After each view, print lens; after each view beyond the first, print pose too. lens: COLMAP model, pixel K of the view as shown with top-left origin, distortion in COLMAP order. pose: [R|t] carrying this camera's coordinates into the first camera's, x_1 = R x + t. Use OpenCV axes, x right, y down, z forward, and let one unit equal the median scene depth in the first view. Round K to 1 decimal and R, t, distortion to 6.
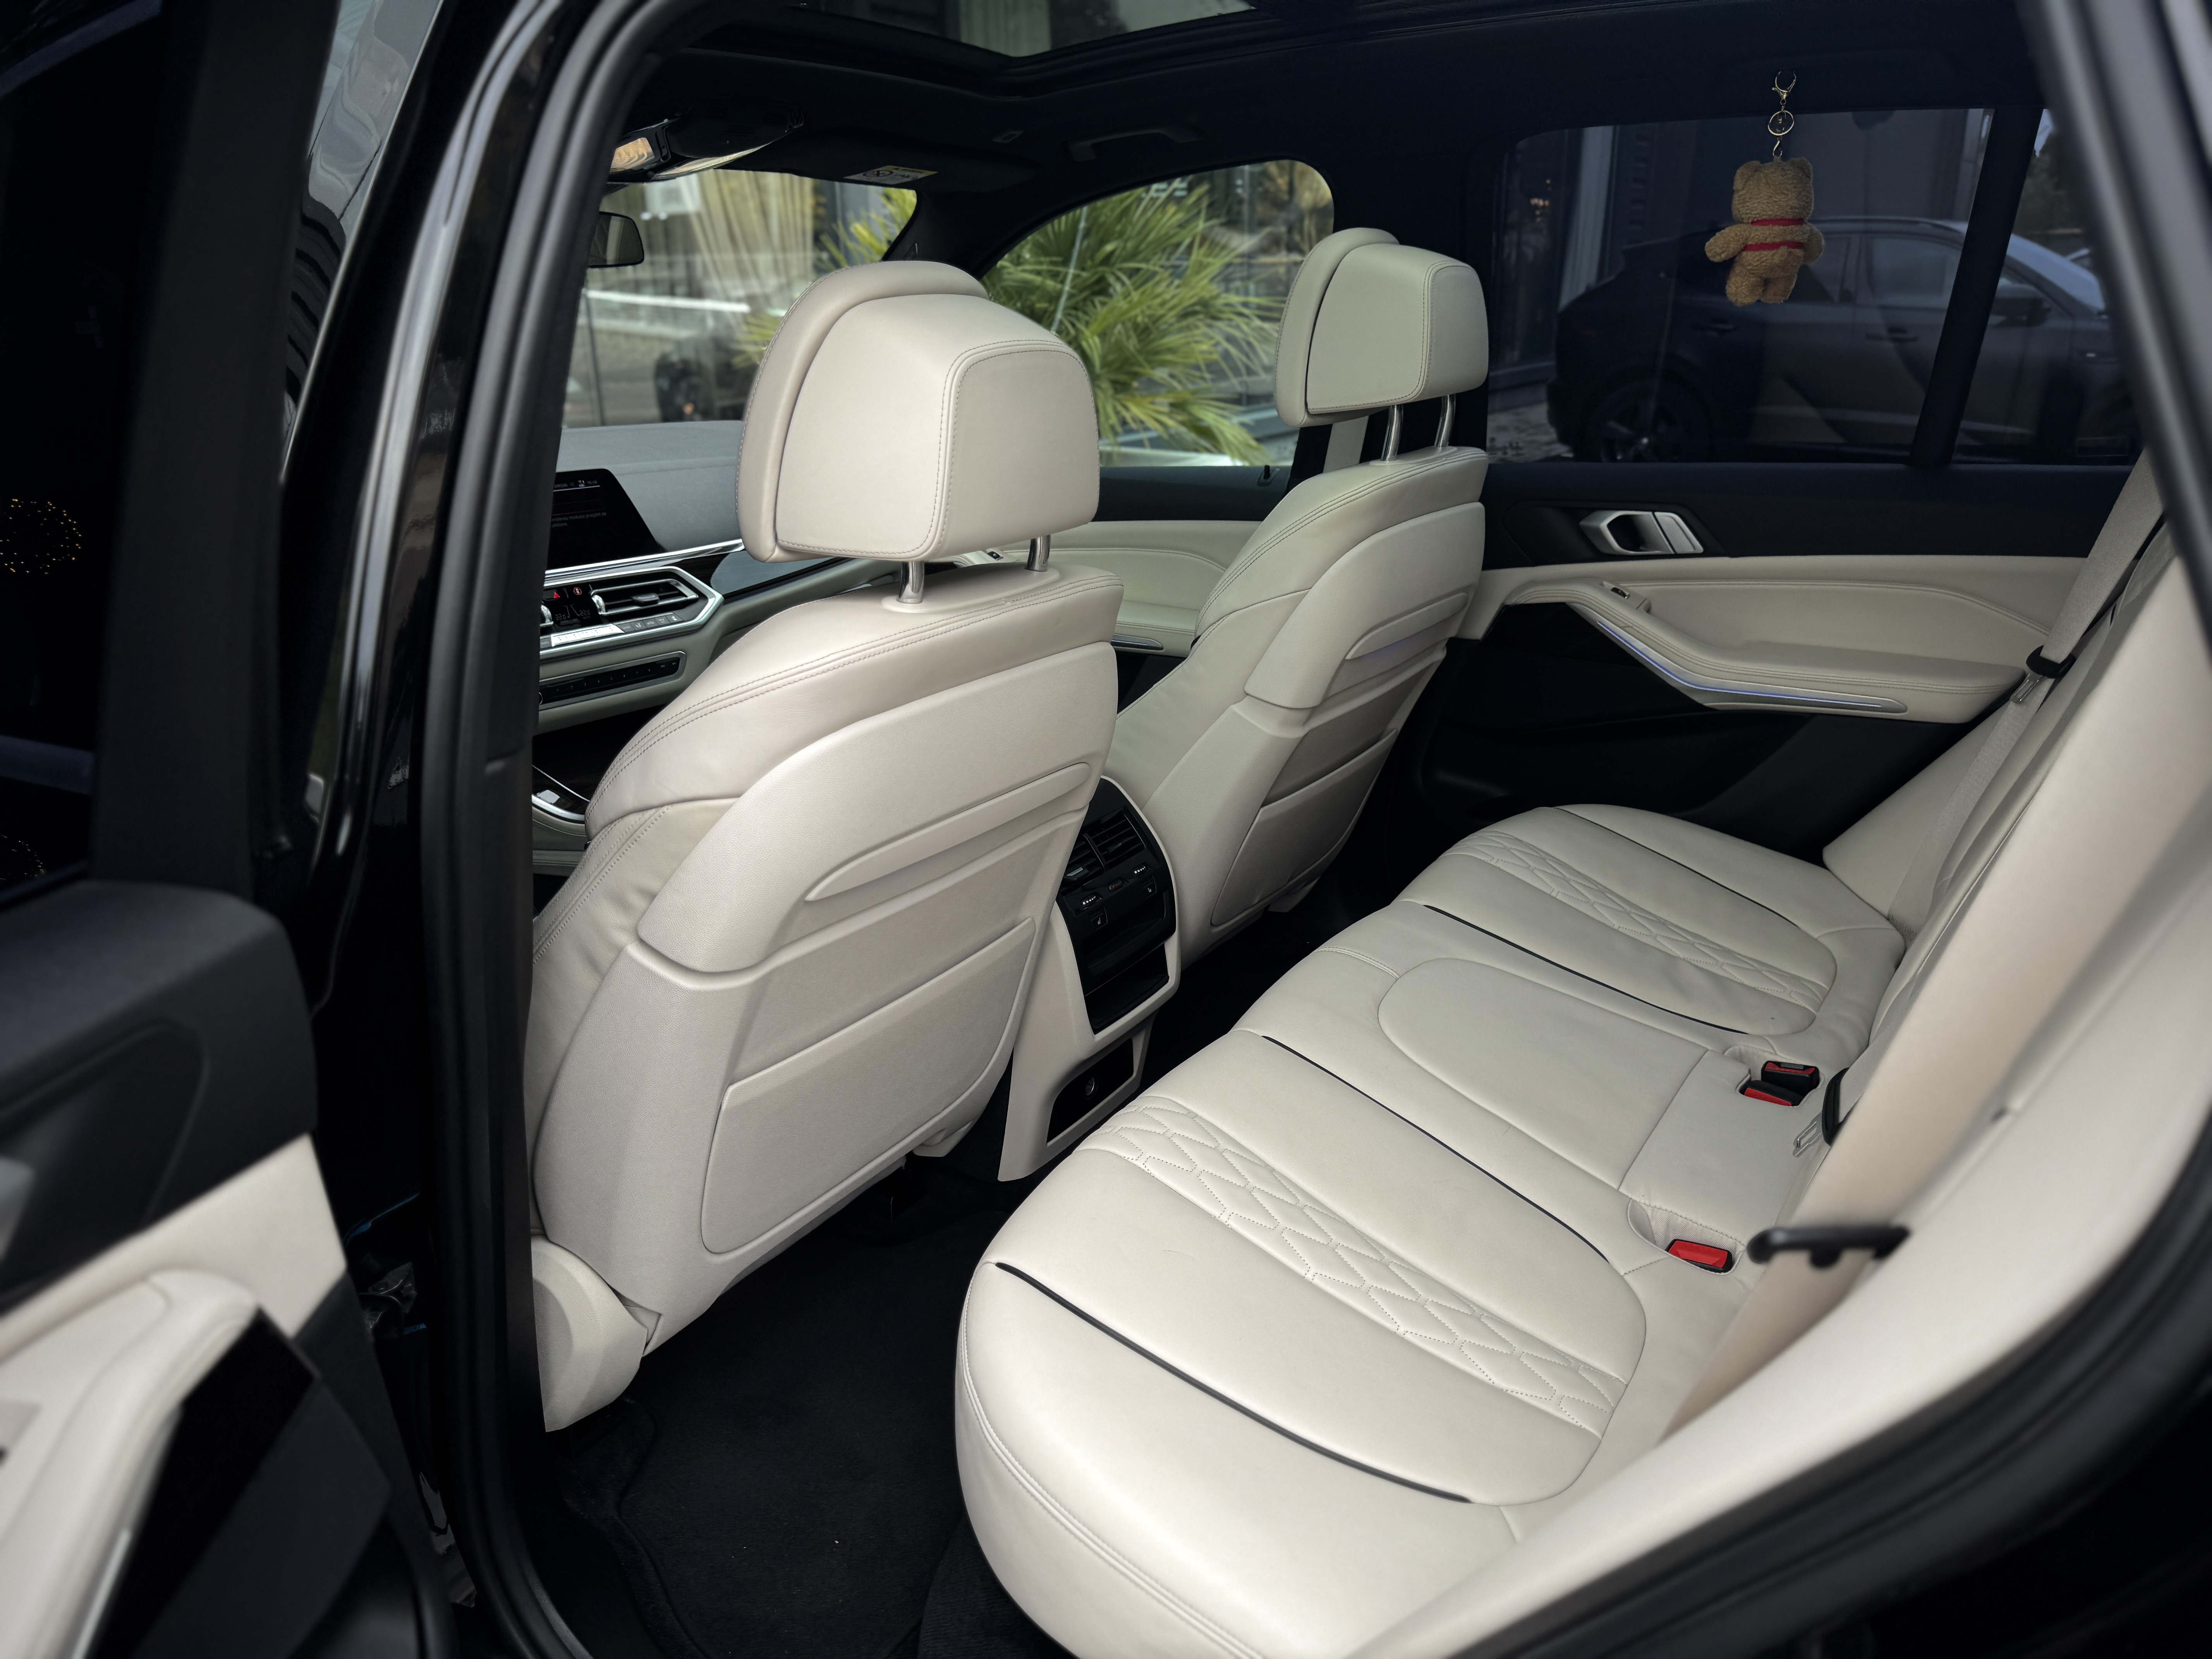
lens RADIAL K [[1555.9, 0, 1097.3], [0, 1555.9, 825.5], [0, 0, 1]] dist [0.114068, -0.224526]
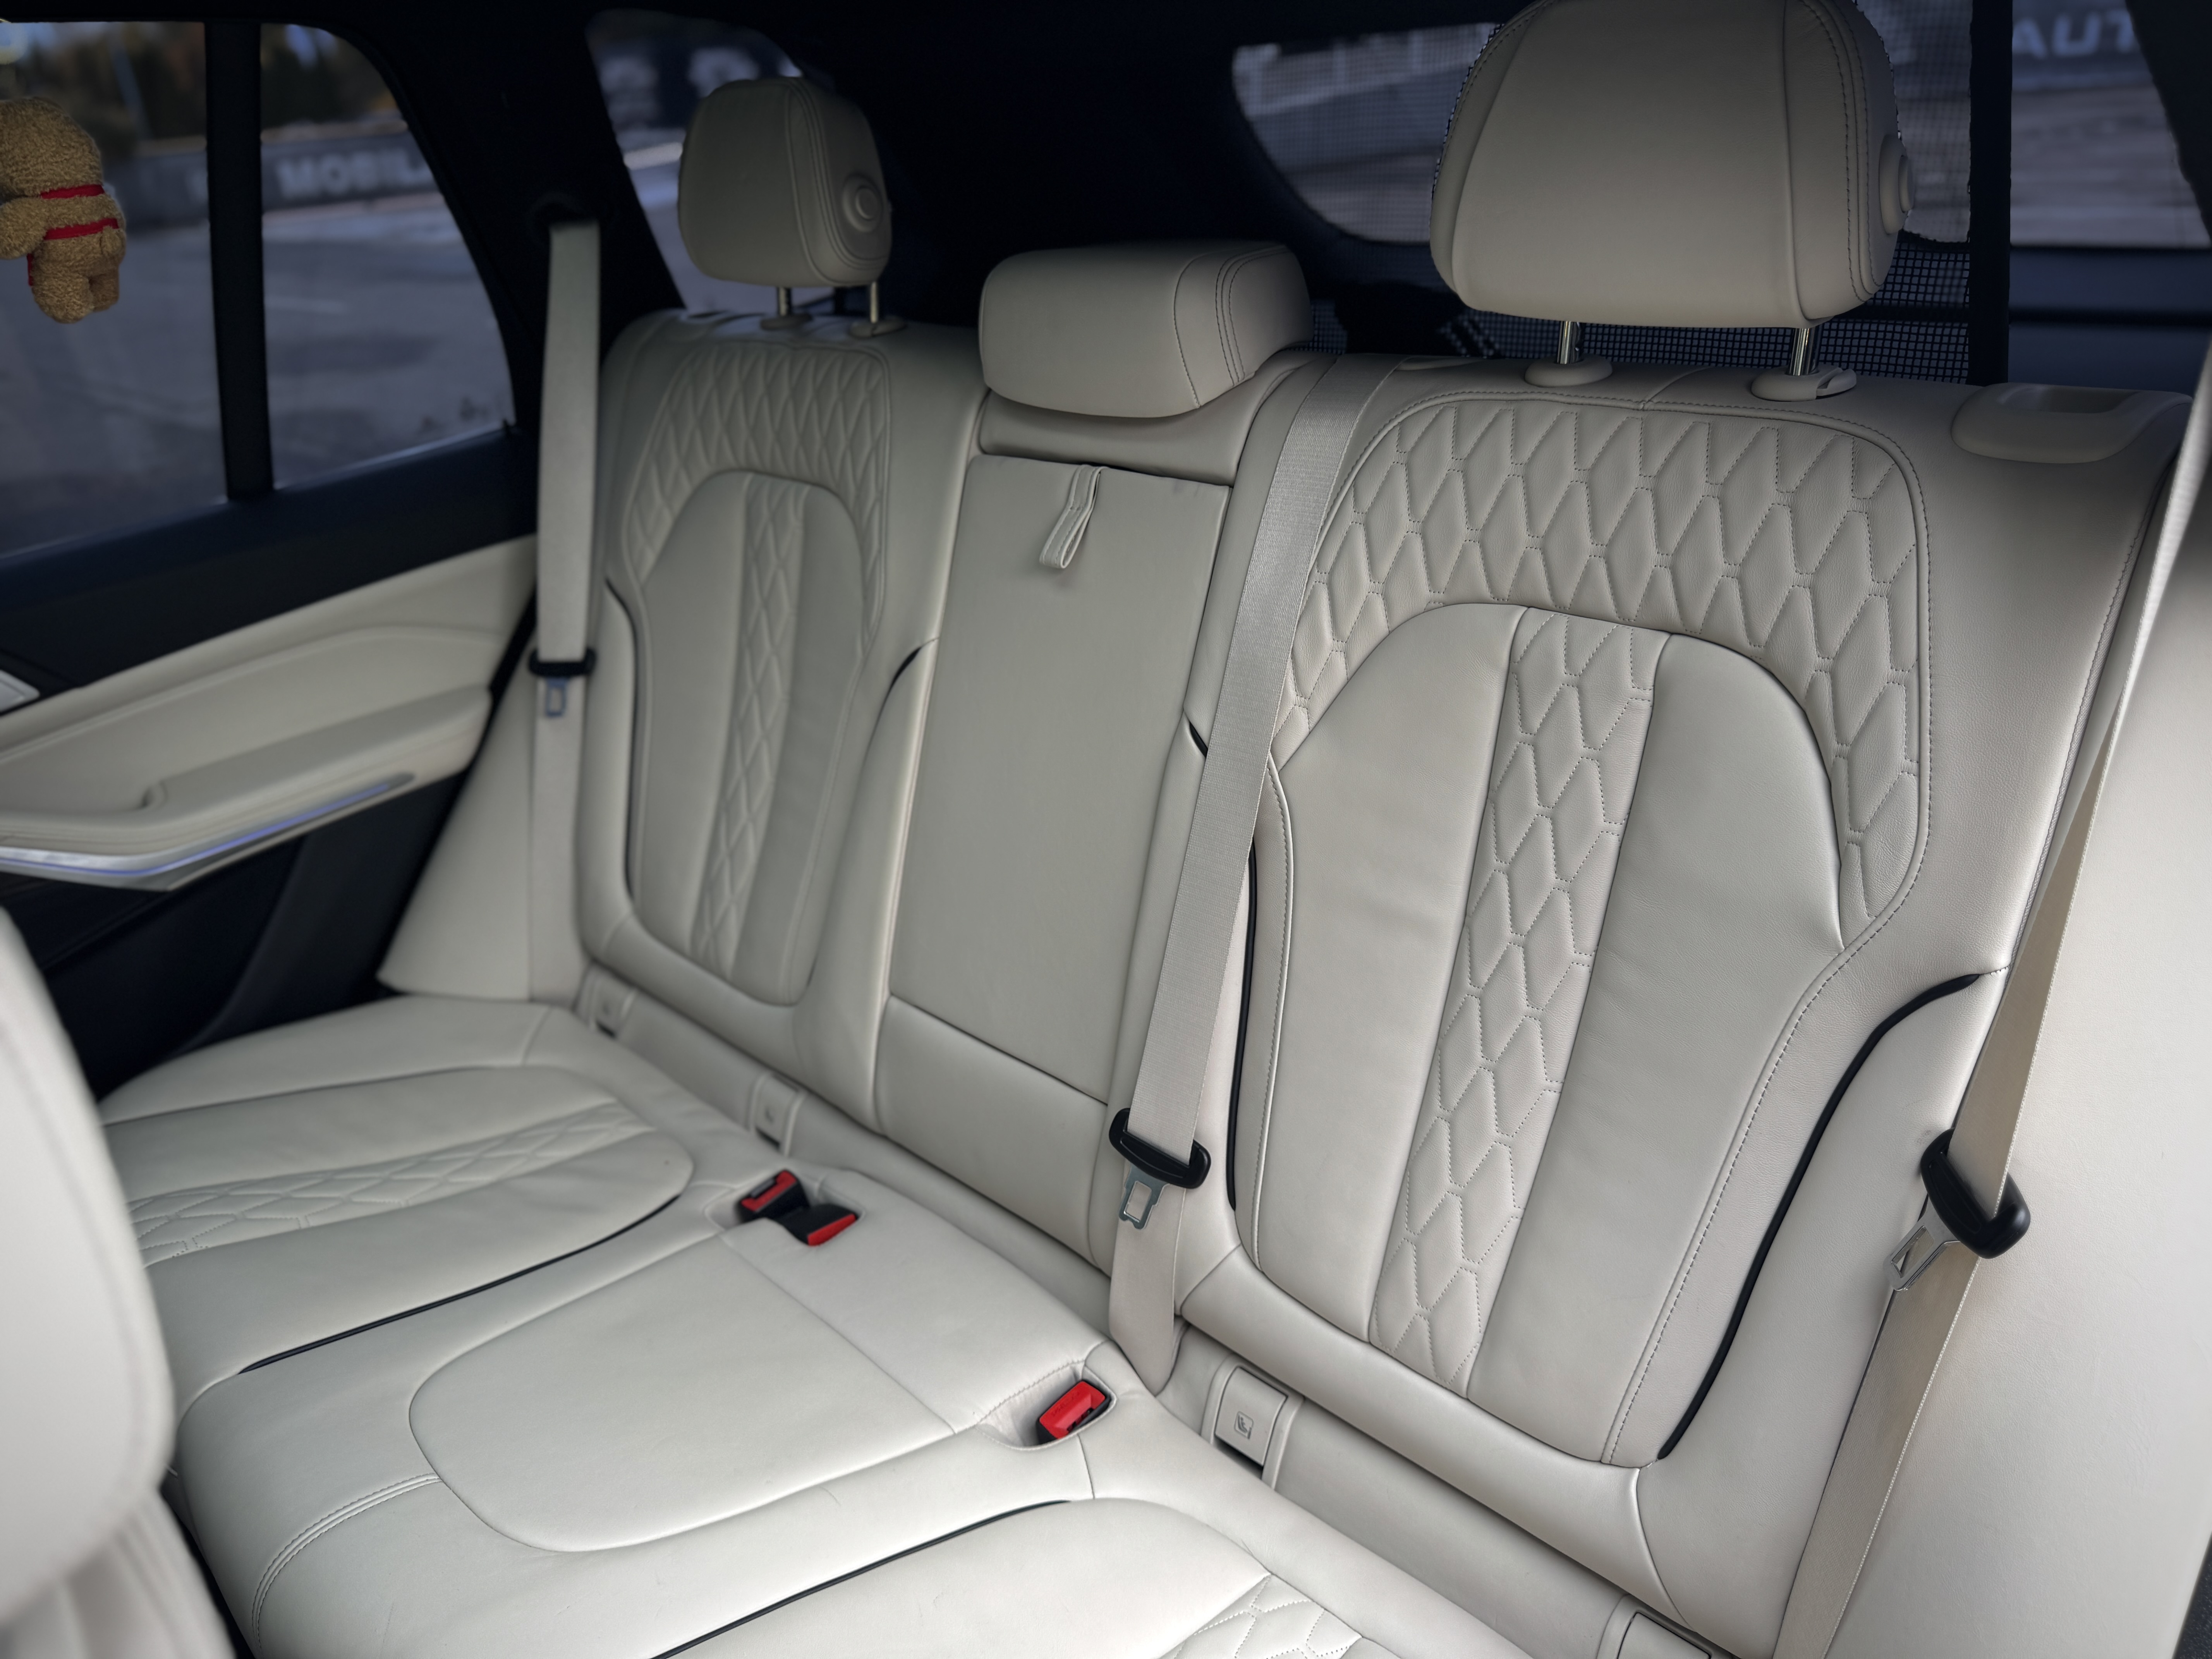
lens RADIAL K [[1555.9, 0, 1097.3], [0, 1555.9, 825.5], [0, 0, 1]] dist [0.114068, -0.224526]
pose [[0.208073, -0.410273, 0.887908, -0.148408], [0.408444, 0.861286, 0.302257, -0.160188], [-0.888751, 0.299770, 0.346784, 0.437467]]
